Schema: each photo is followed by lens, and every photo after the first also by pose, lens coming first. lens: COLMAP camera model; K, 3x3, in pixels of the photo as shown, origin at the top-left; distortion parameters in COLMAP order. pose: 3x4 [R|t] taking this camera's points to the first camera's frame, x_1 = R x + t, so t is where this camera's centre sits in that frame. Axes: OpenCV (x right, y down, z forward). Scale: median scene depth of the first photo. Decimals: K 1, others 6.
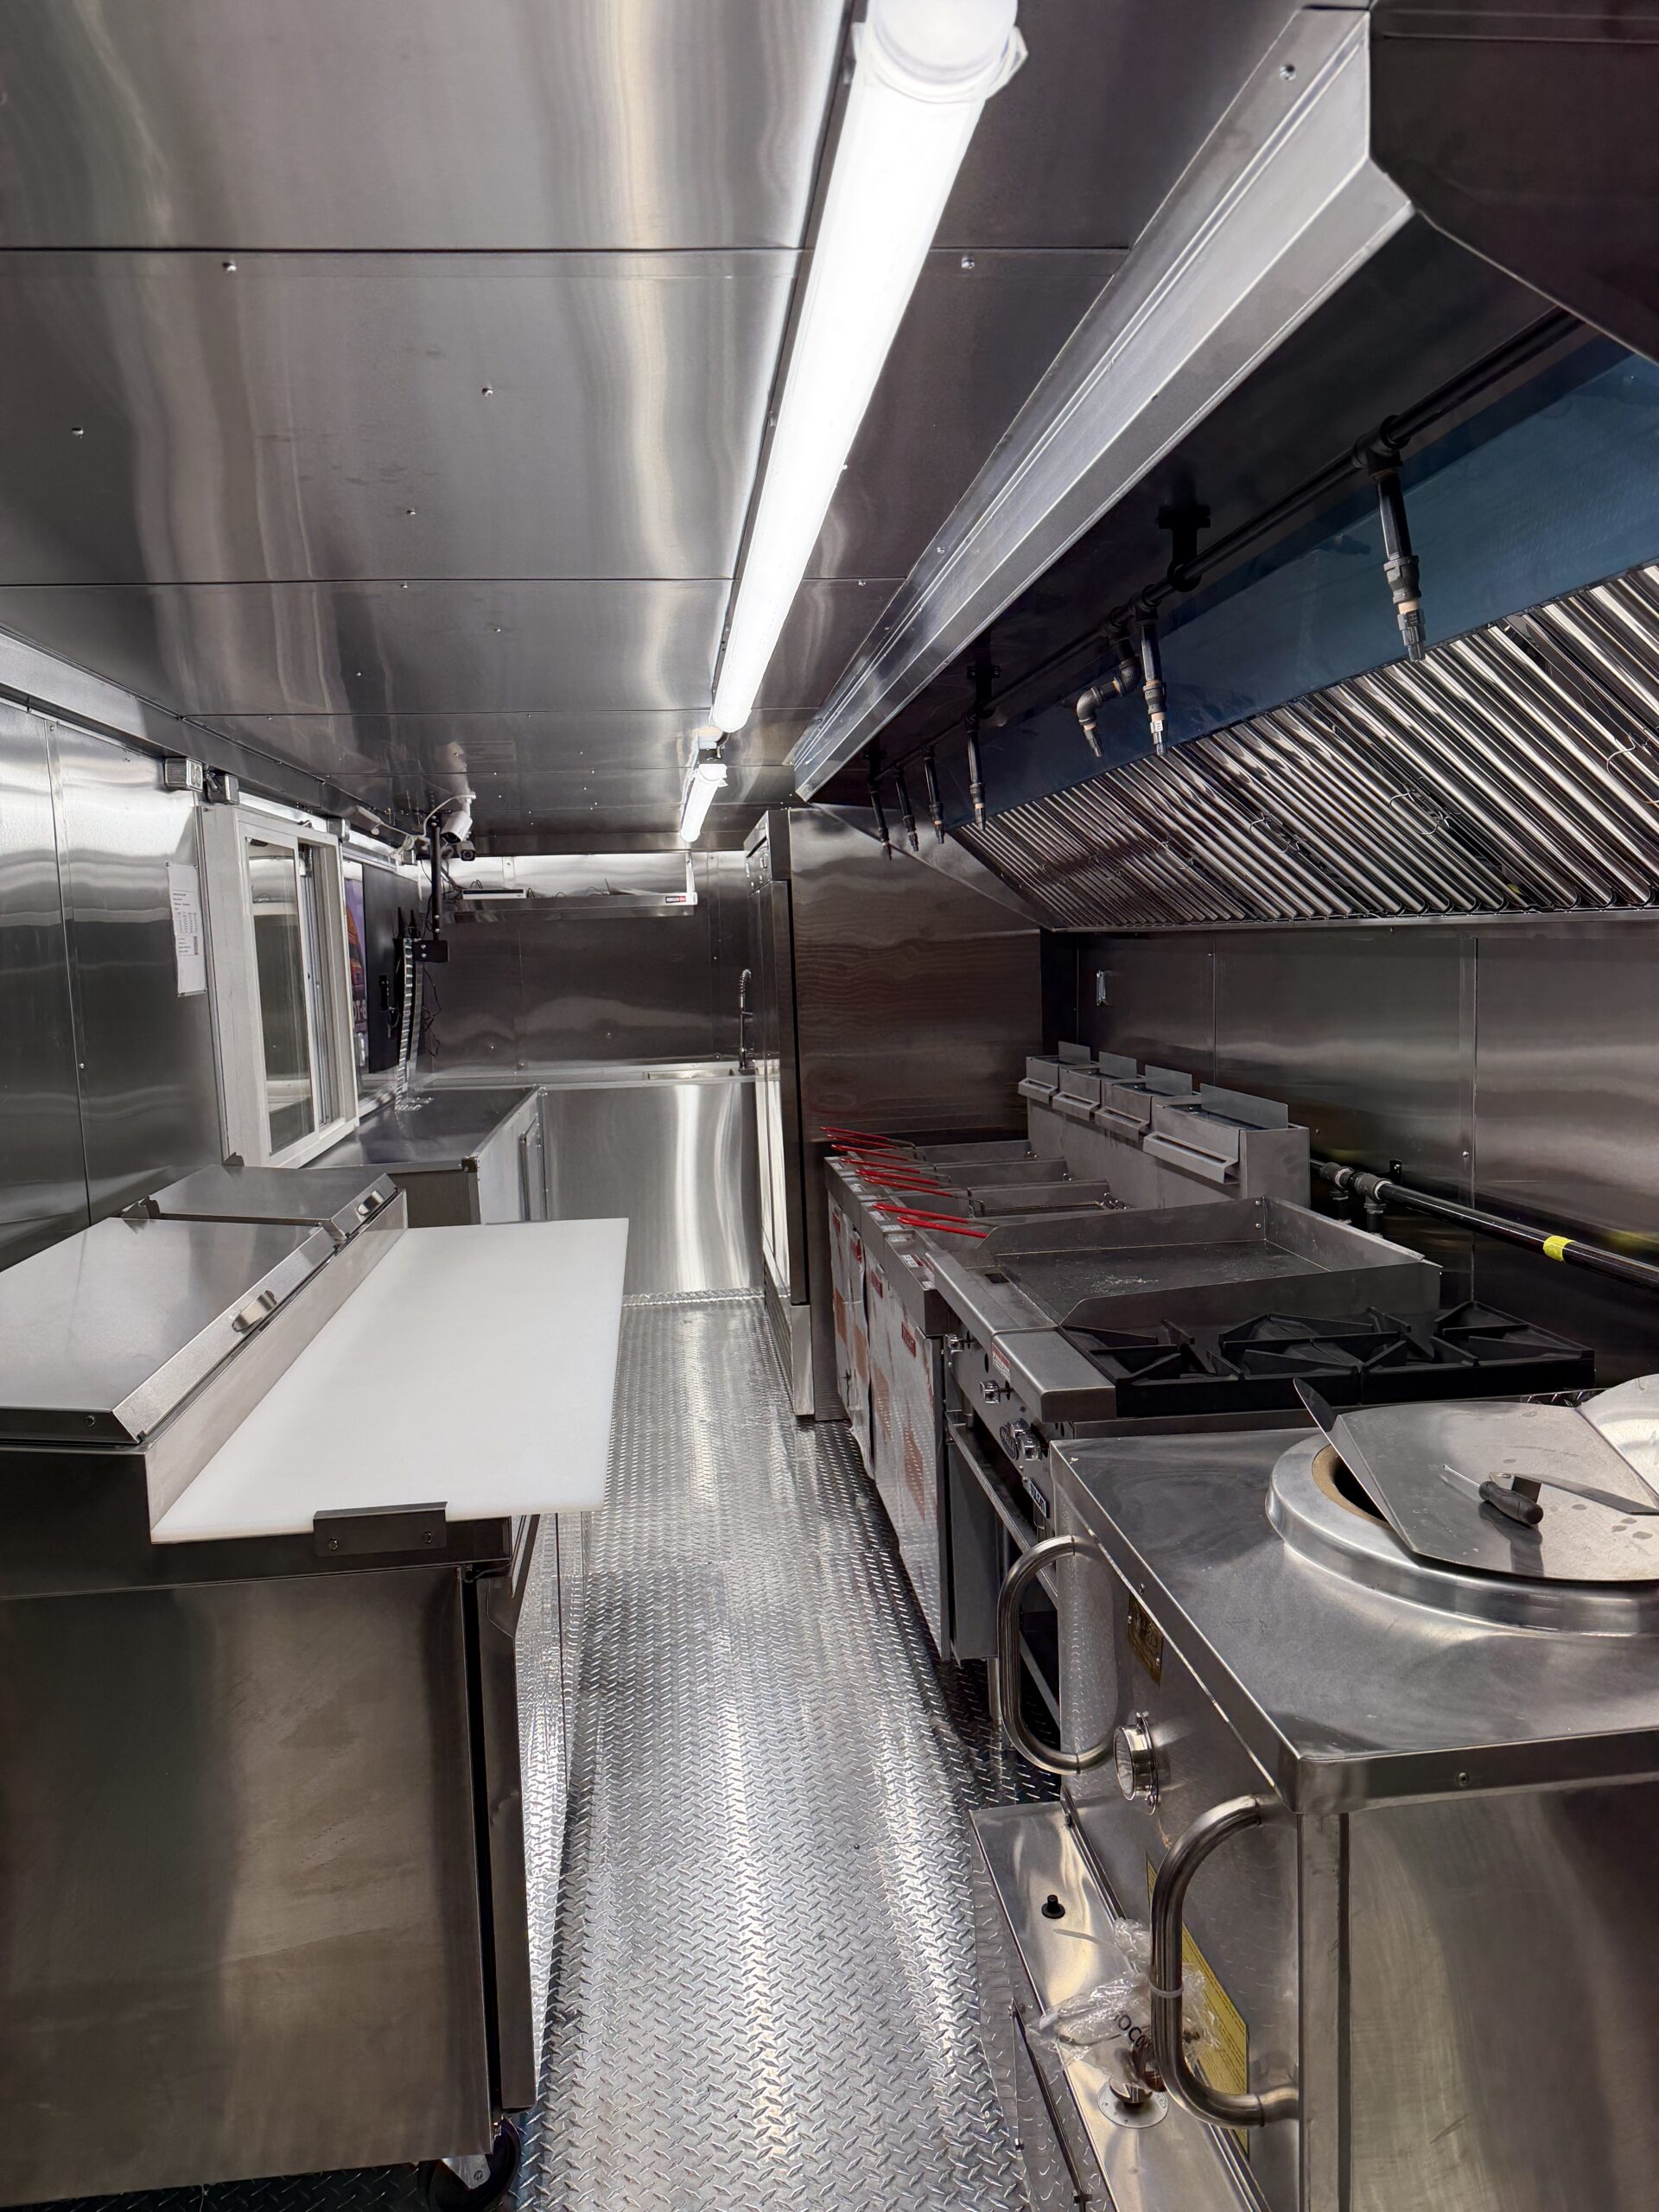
lens RADIAL K [[1558.3, 0, 836.1], [0, 1558.3, 1105.5], [0, 0, 1]] dist [0.024366, -0.029678]
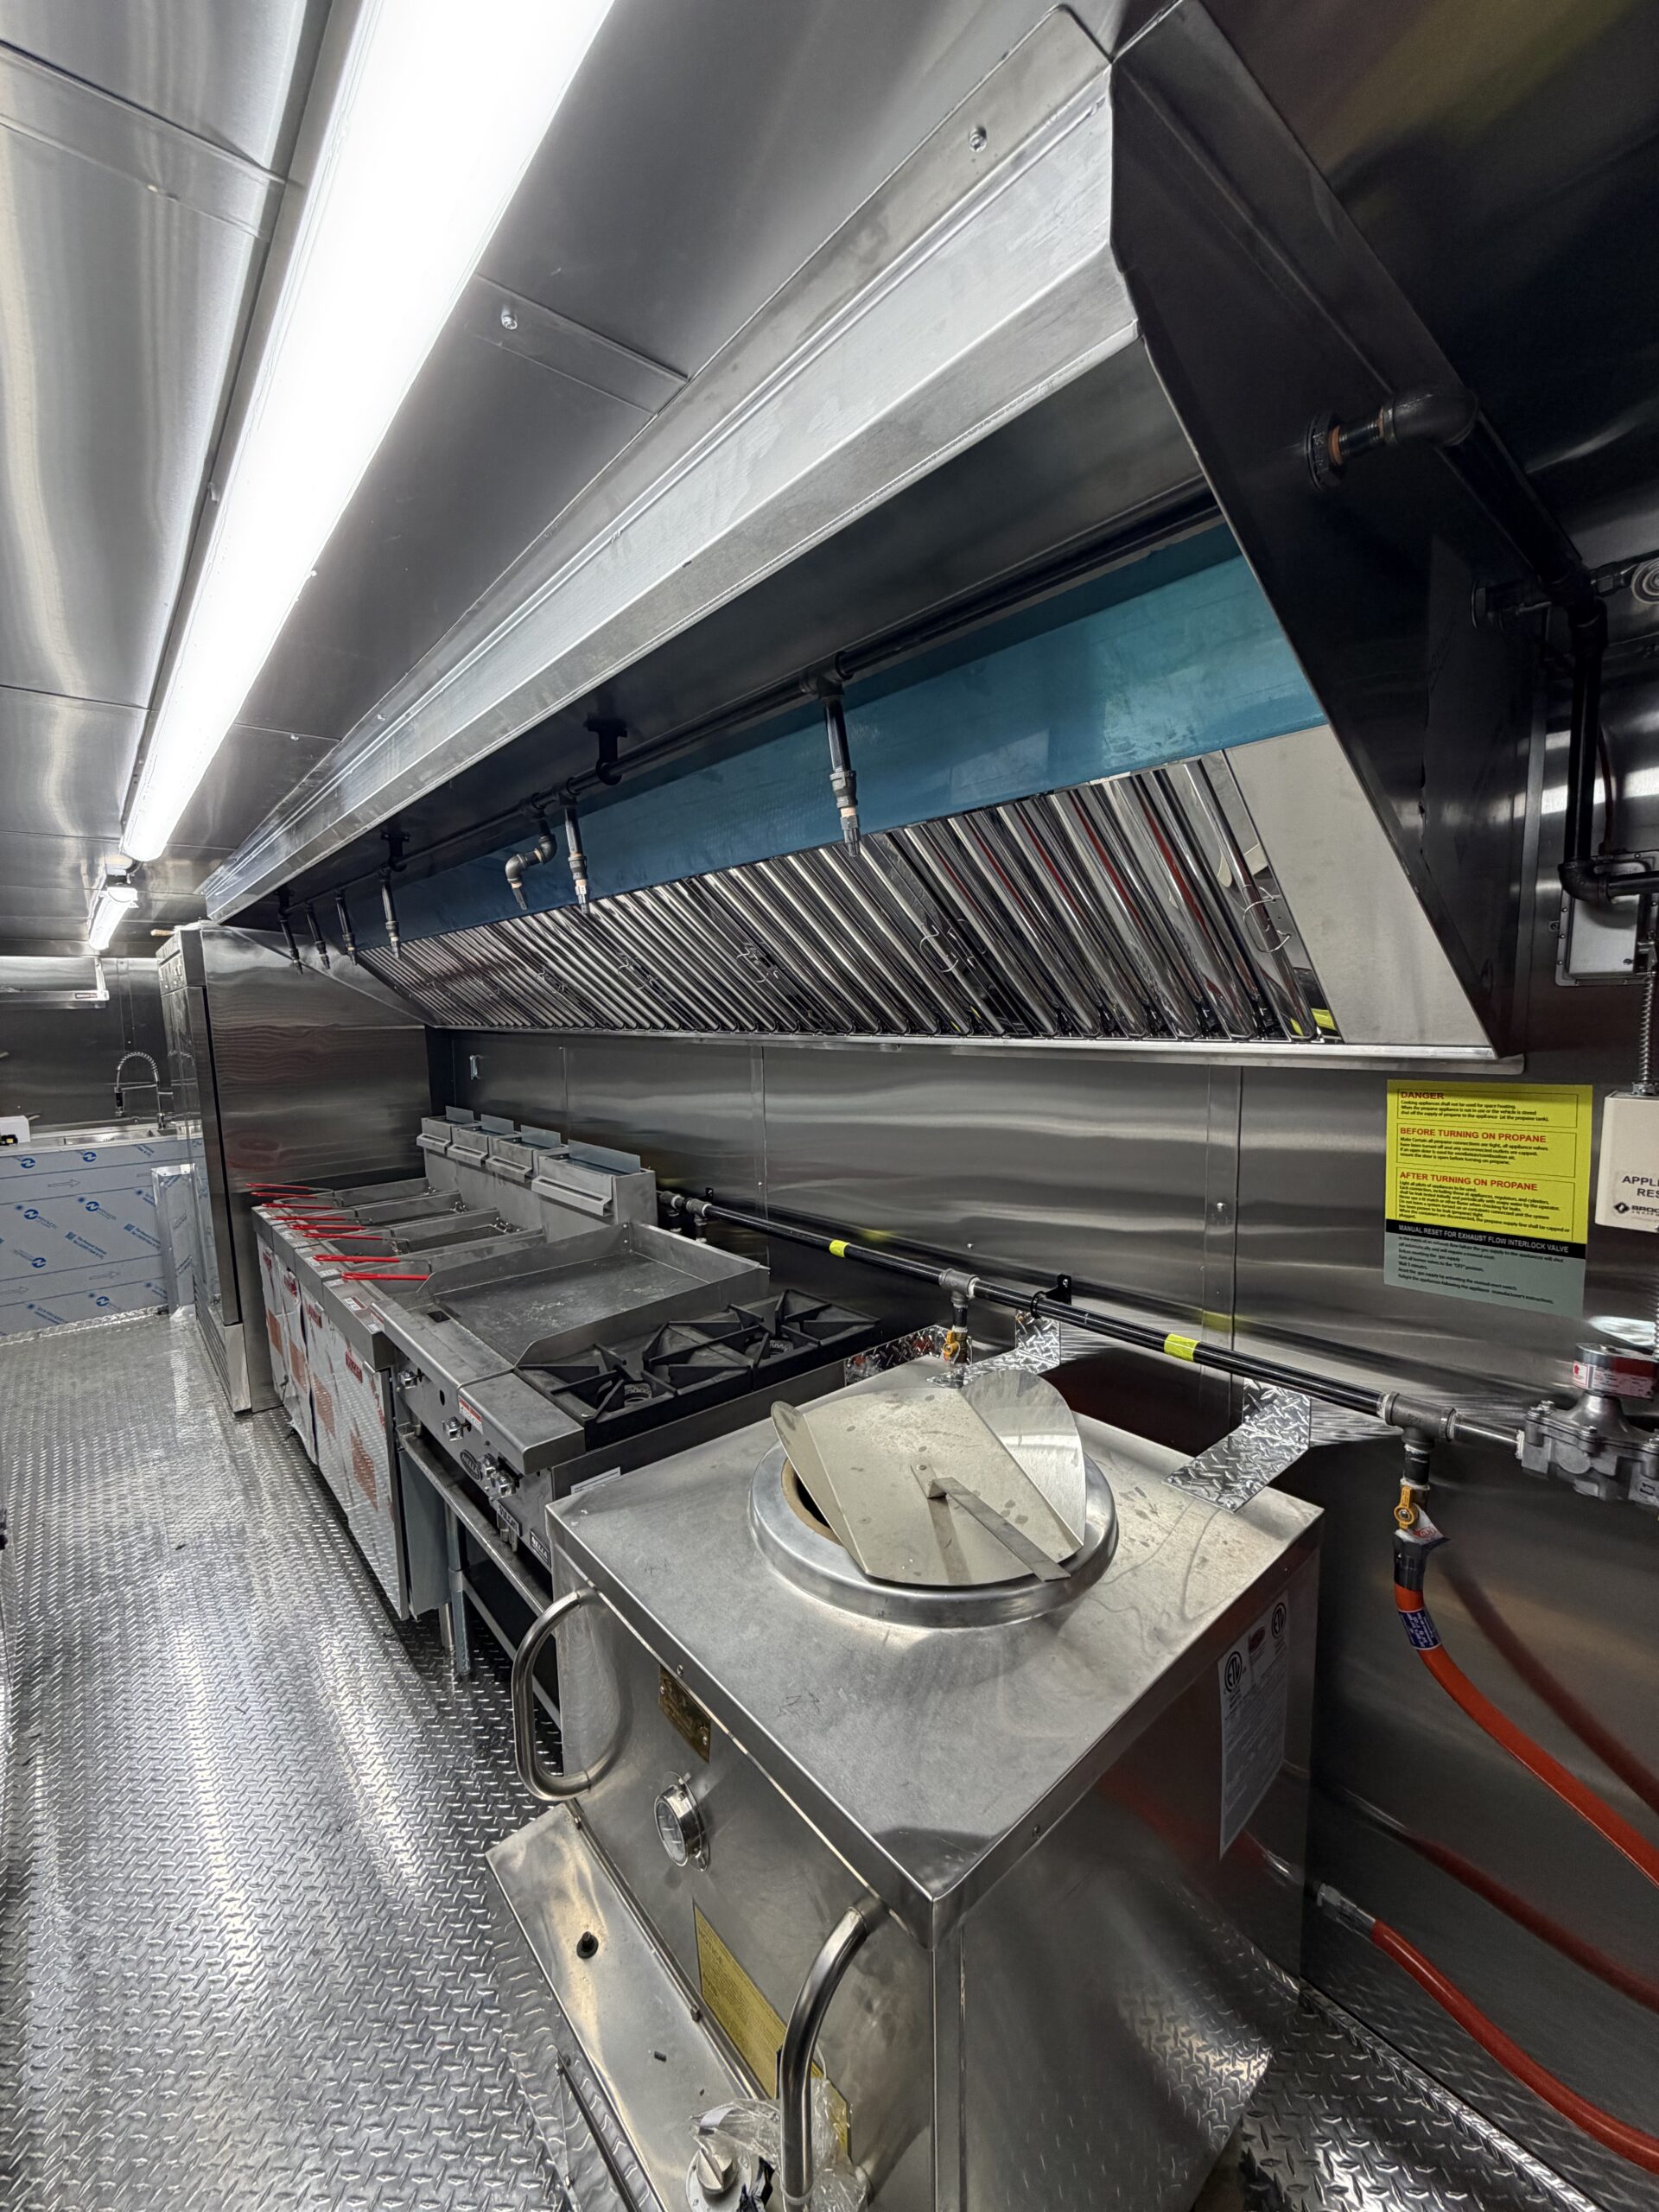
lens RADIAL K [[886.5, 0, 854.3], [0, 886.5, 1106.7], [0, 0, 1]] dist [-0.003068, 0.000379]
pose [[0.819680, -0.043849, 0.571141, -0.020178], [0.050441, 0.998718, 0.004284, -0.039575], [-0.570596, 0.025298, 0.820841, 0.192770]]
